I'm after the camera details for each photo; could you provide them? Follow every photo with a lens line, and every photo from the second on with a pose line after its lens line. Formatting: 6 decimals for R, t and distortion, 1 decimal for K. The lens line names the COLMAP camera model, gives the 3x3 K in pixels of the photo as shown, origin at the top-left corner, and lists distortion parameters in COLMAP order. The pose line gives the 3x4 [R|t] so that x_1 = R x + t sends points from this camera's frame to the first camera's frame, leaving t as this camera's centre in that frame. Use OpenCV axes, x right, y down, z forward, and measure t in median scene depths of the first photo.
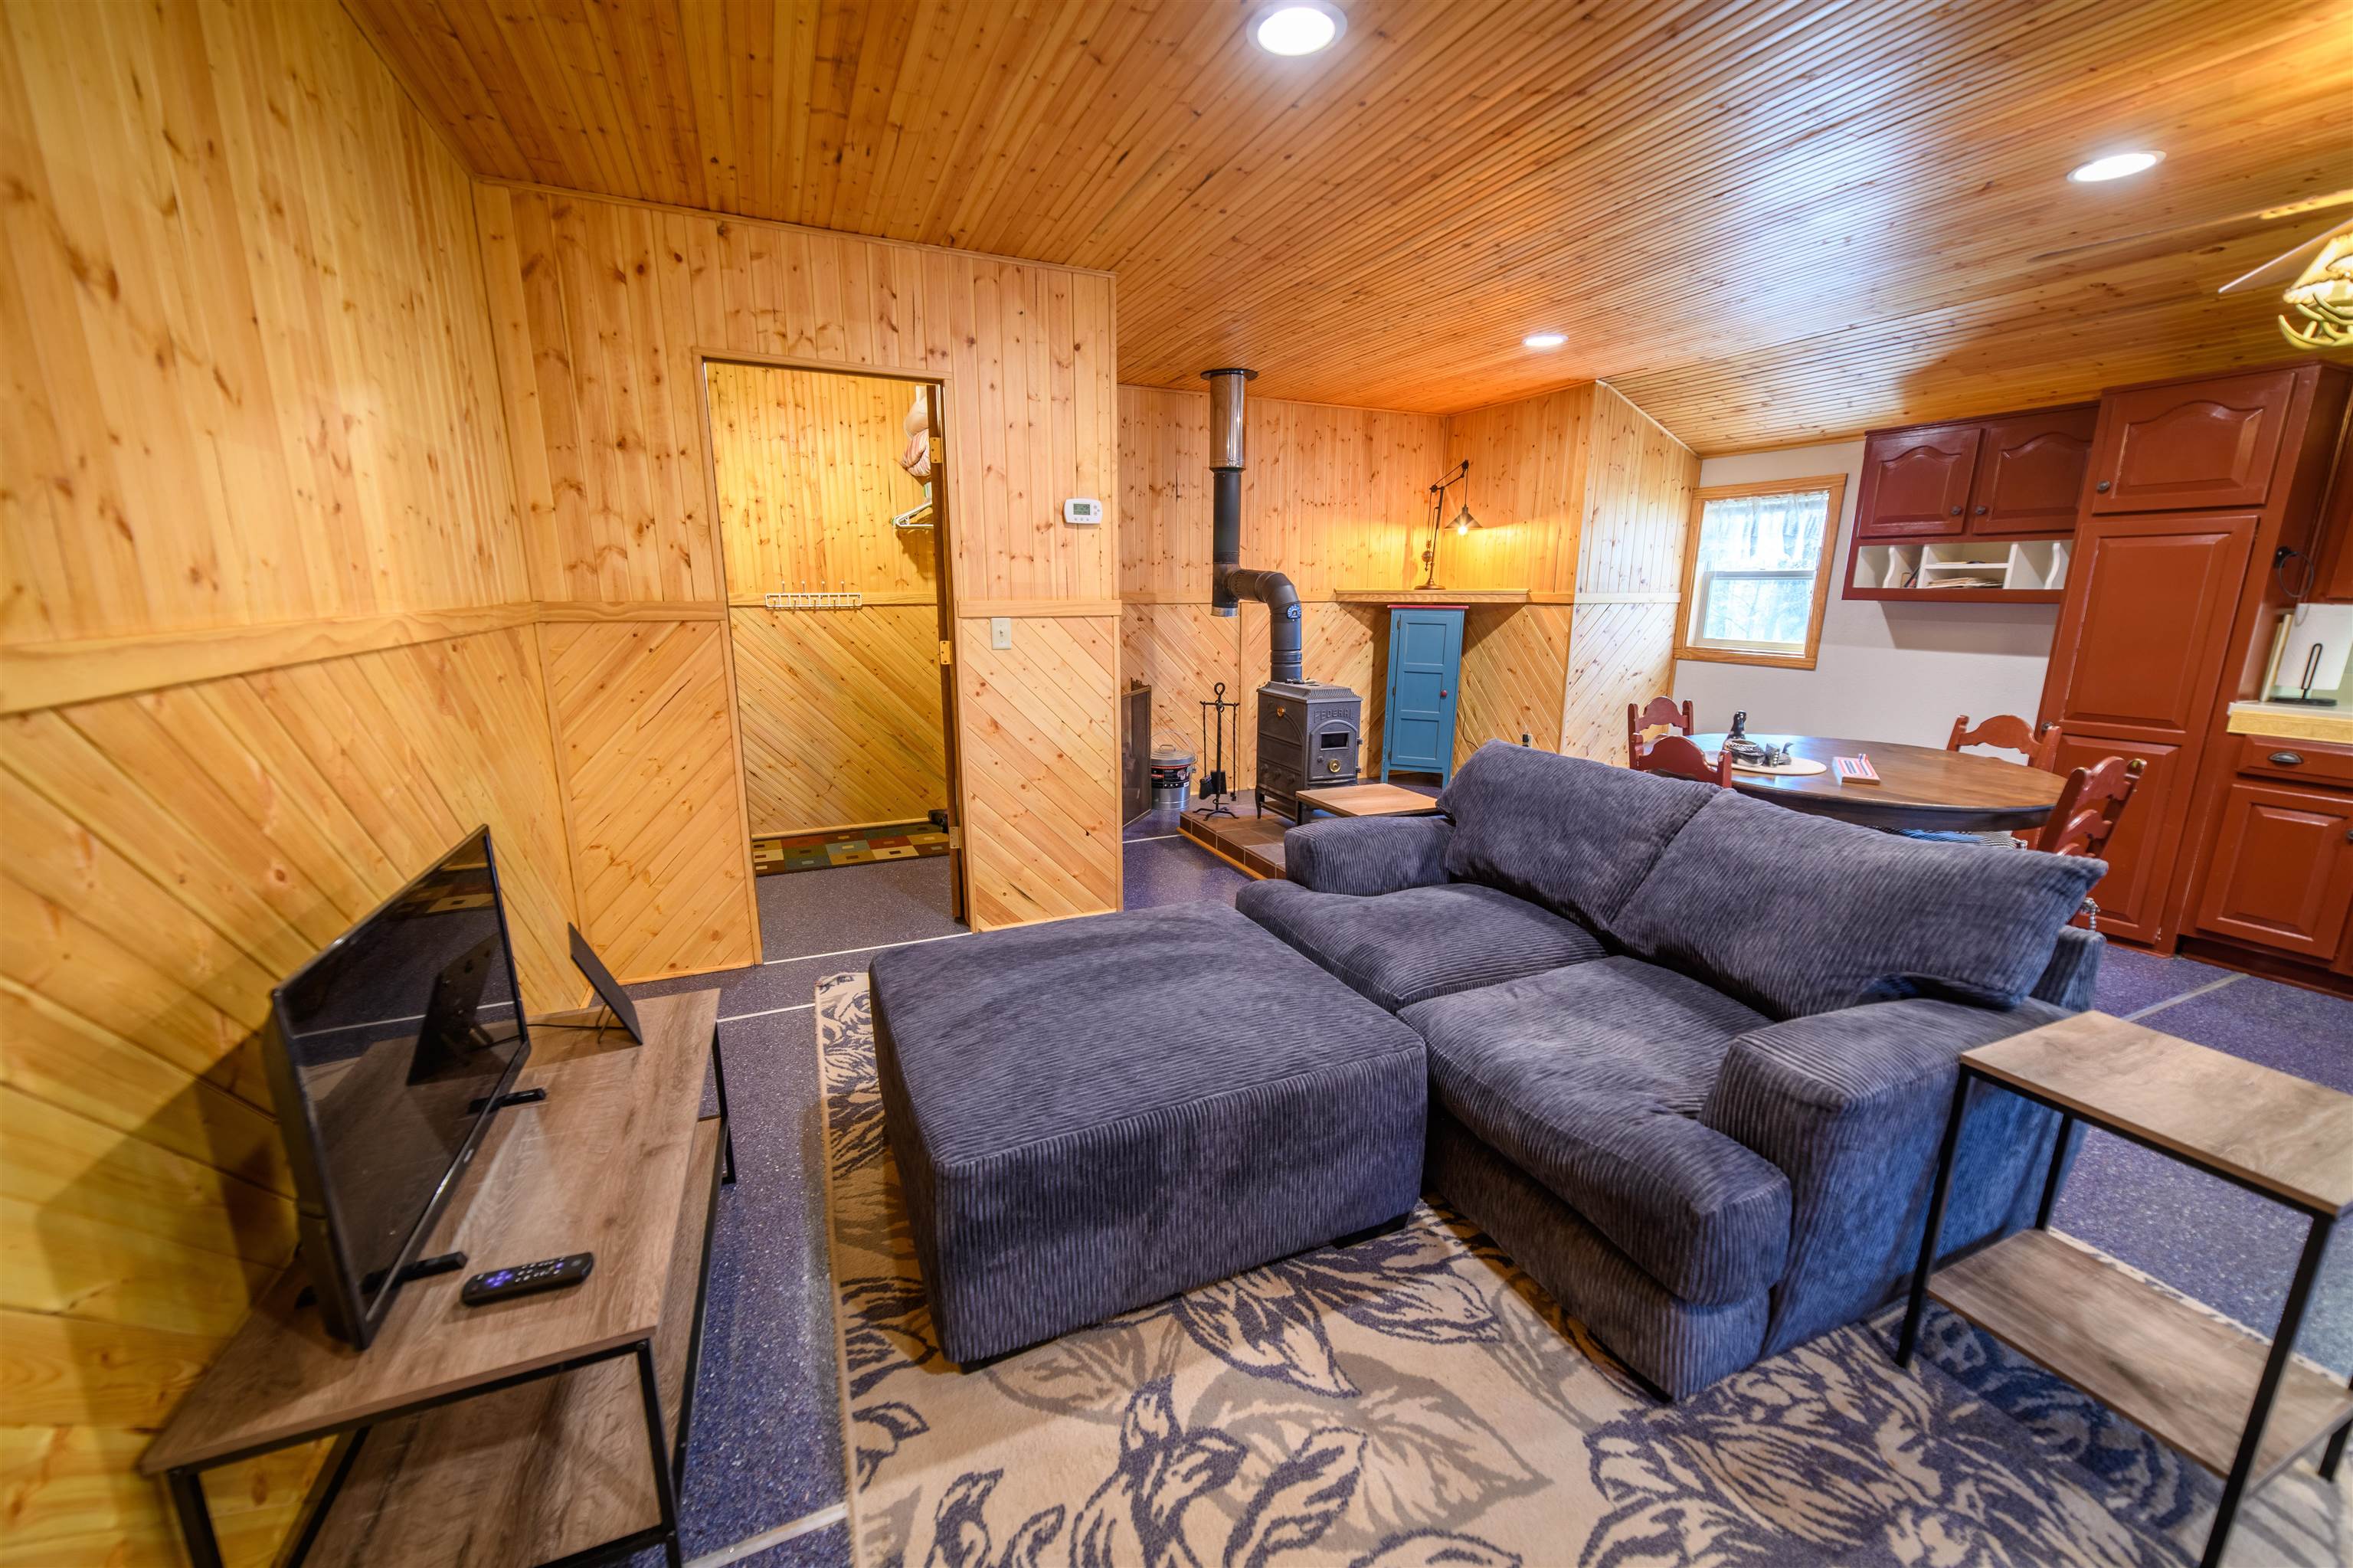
lens RADIAL K [[904.9, 0, 1187.1], [0, 904.9, 793.3], [0, 0, 1]] dist [0.000236, 0.000540]
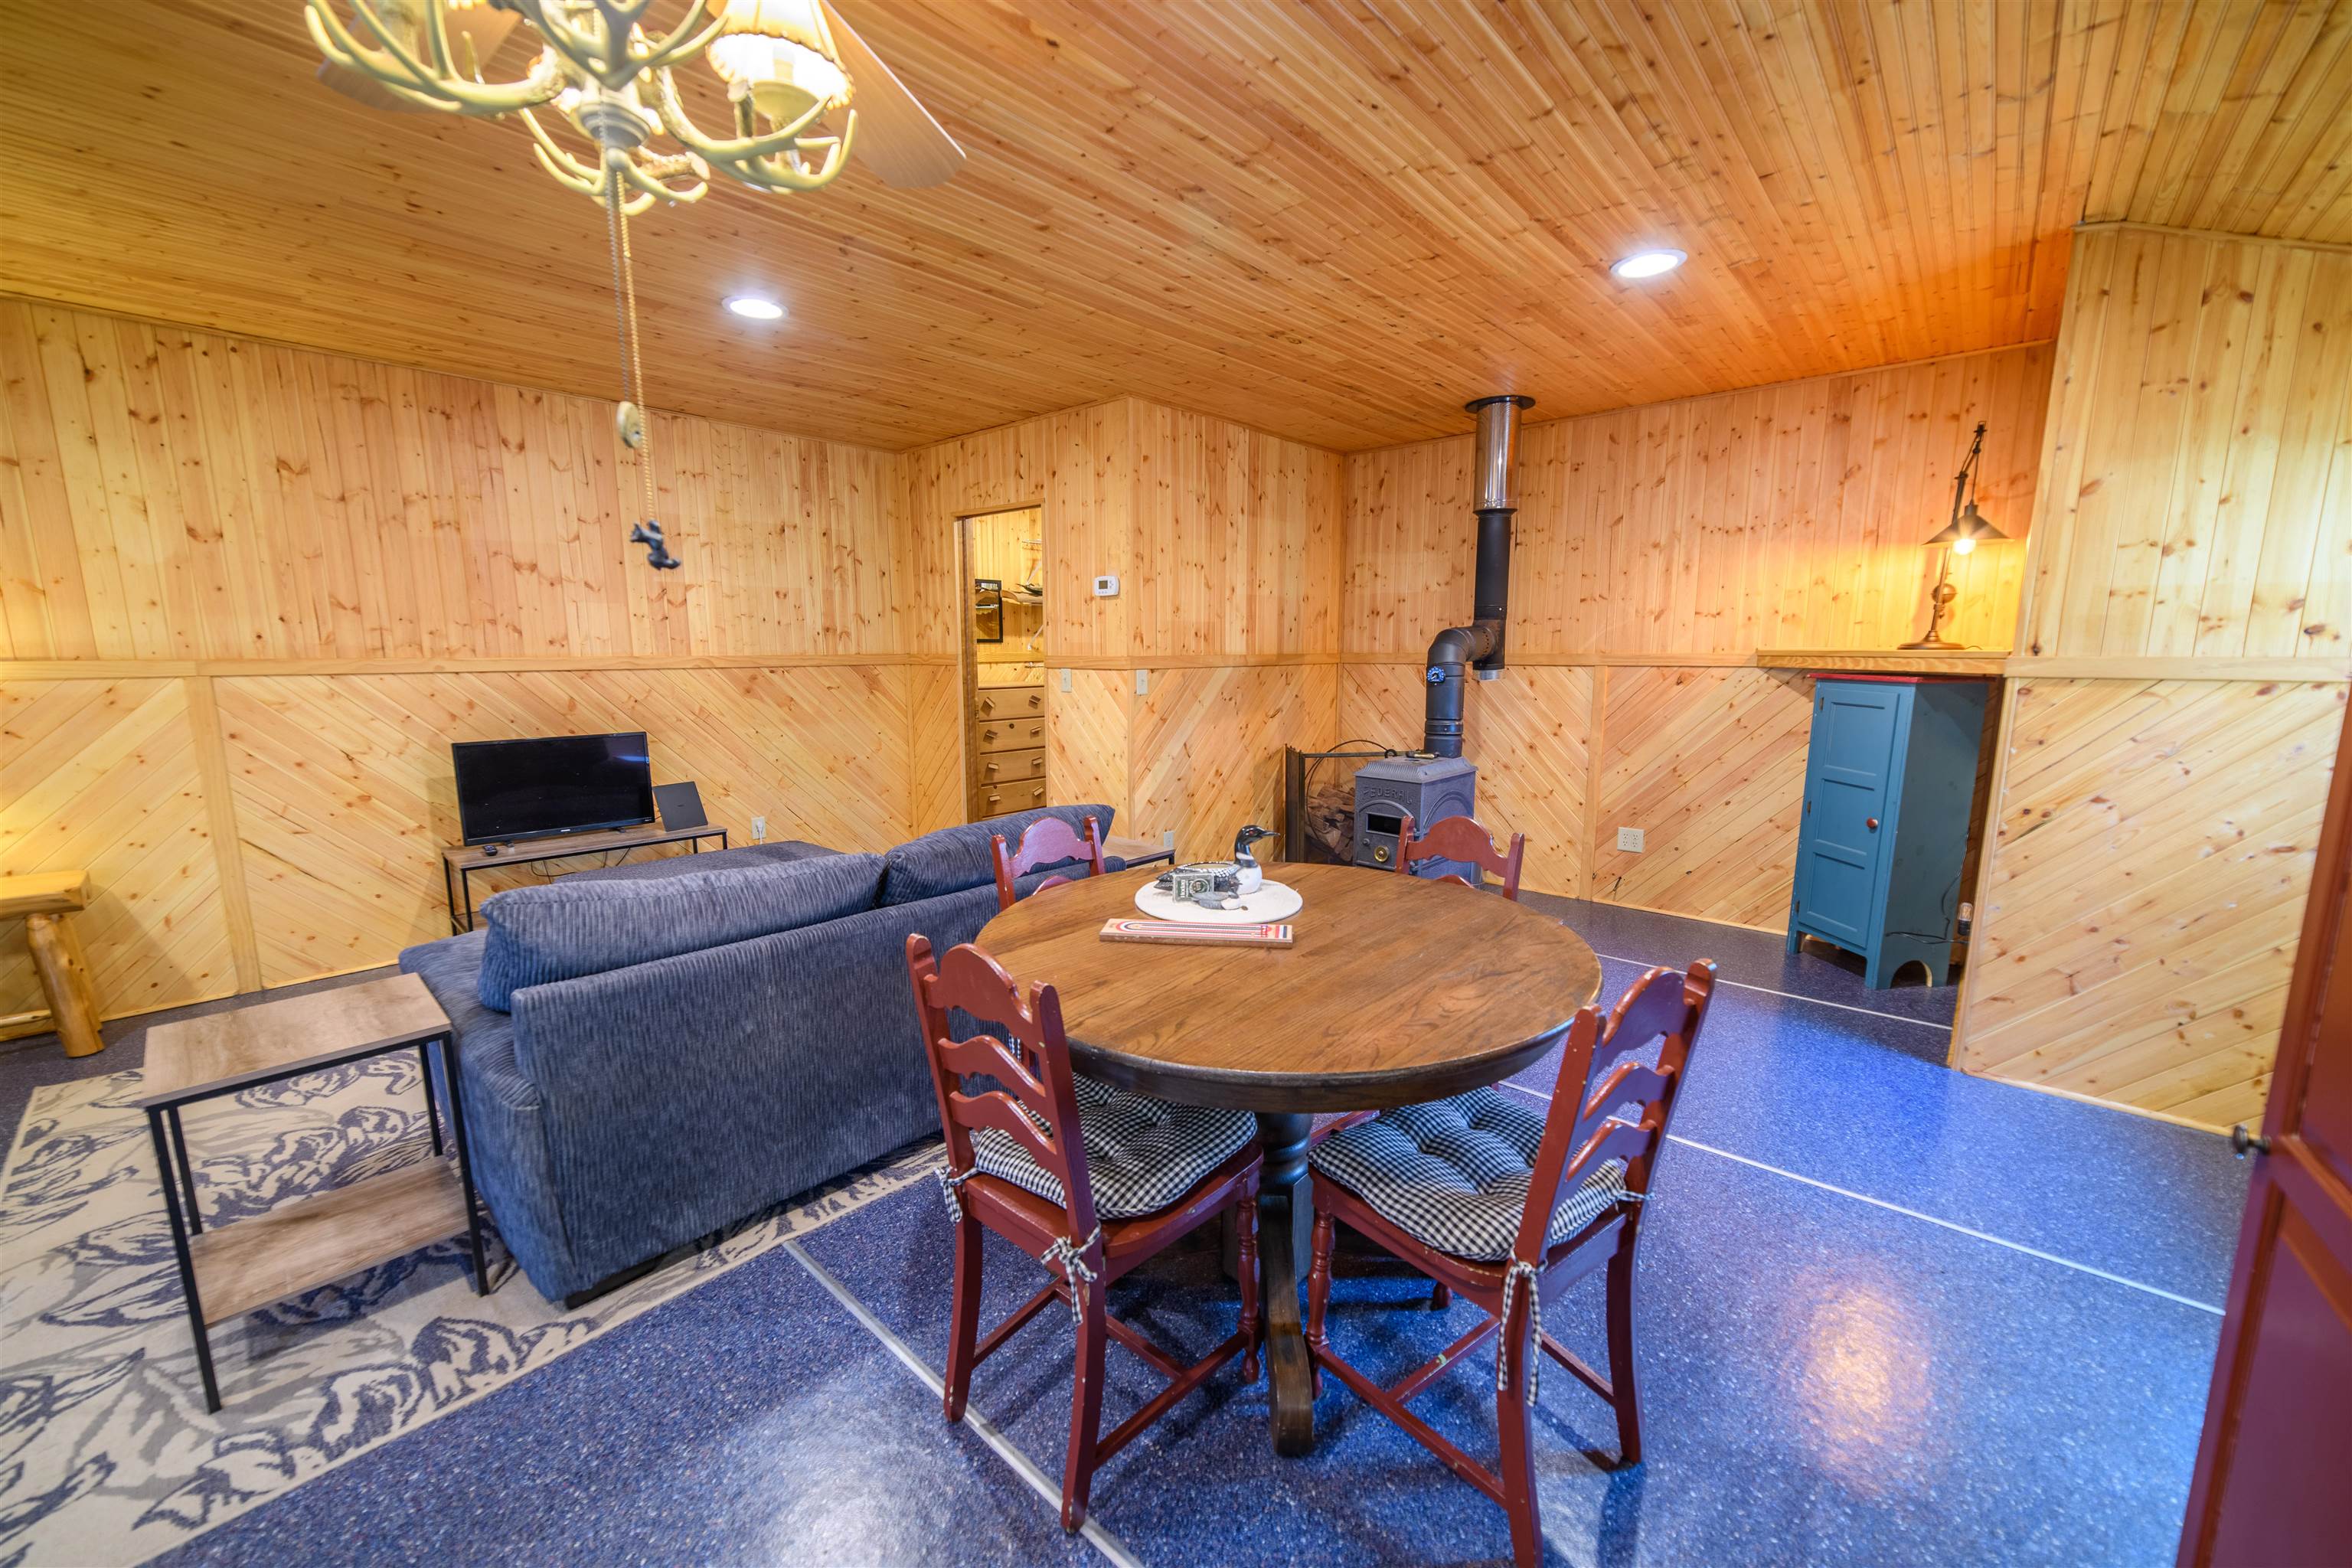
lens RADIAL K [[904.5, 0, 1182.7], [0, 904.5, 789.5], [0, 0, 1]] dist [0.000236, 0.000540]
pose [[0.412944, 0.141153, -0.899752, 0.634748], [-0.202176, 0.977475, 0.060557, -0.077878], [0.888033, 0.156901, 0.432180, 0.347698]]
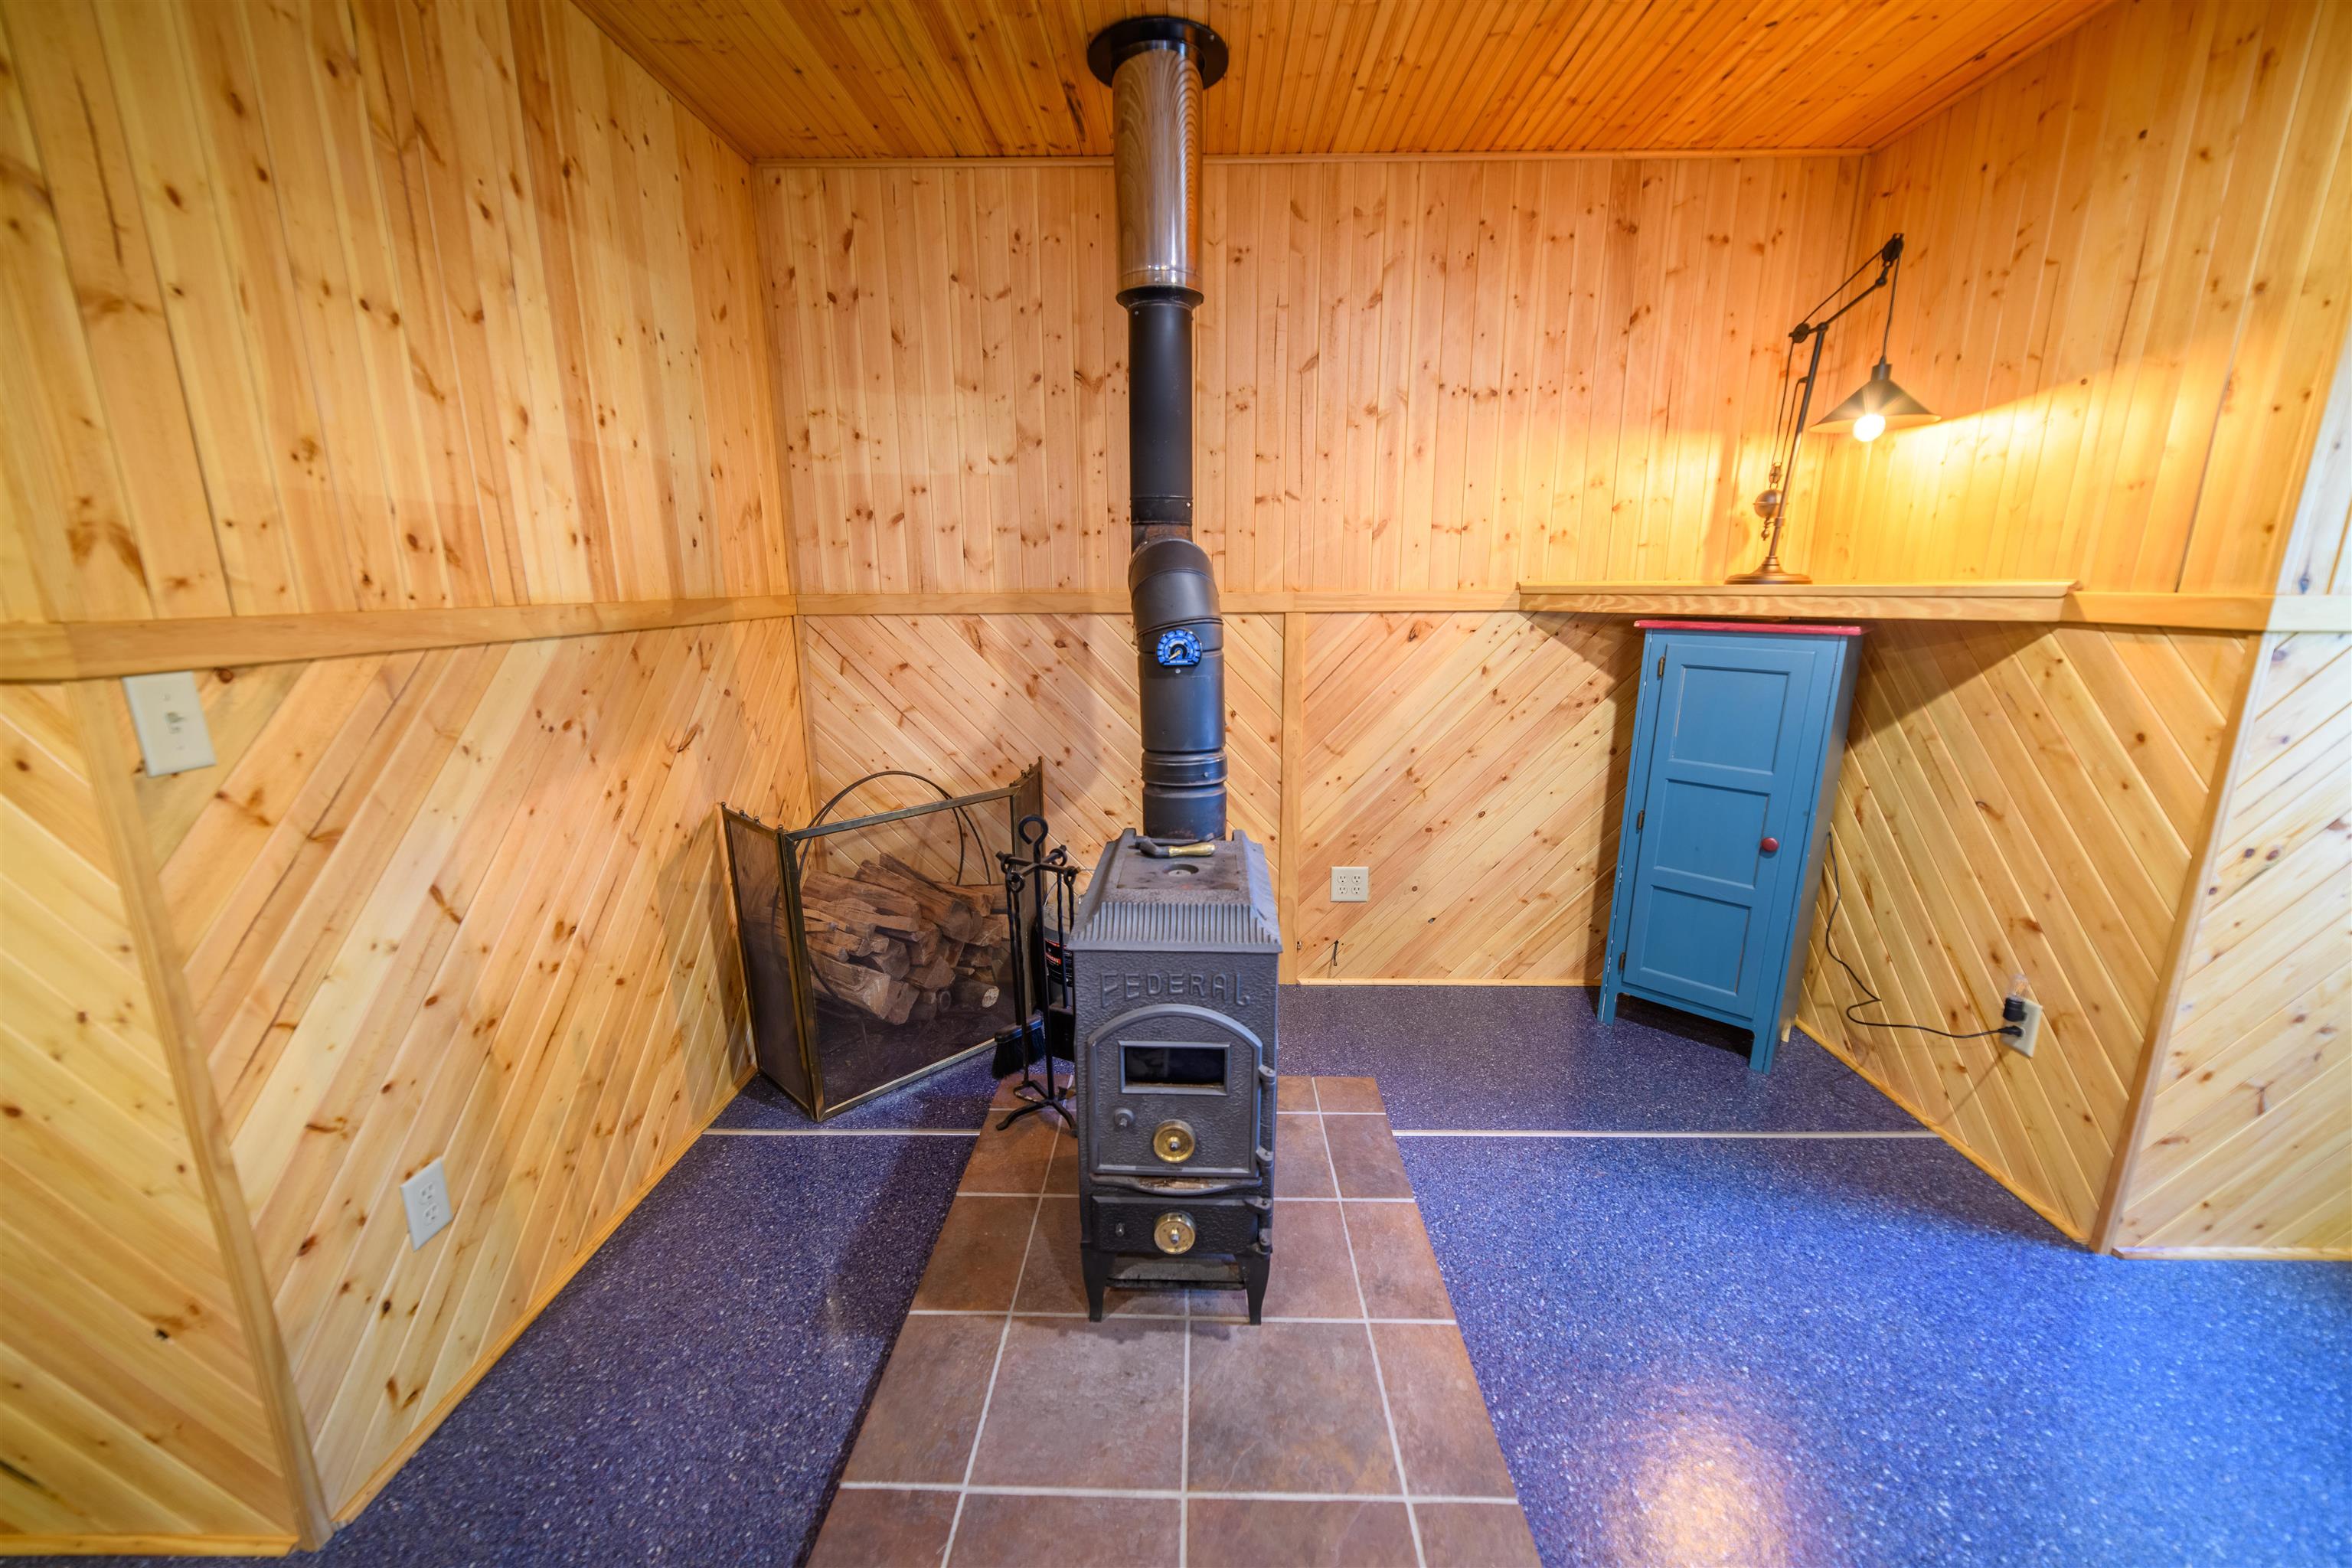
lens RADIAL K [[904.5, 0, 1187.3], [0, 904.5, 792.3], [0, 0, 1]] dist [0.000236, 0.000540]
pose [[0.906959, 0.092625, -0.410909, 0.215794], [-0.090774, 0.995581, 0.024063, -0.121322], [0.411322, 0.015476, 0.911359, 0.538524]]
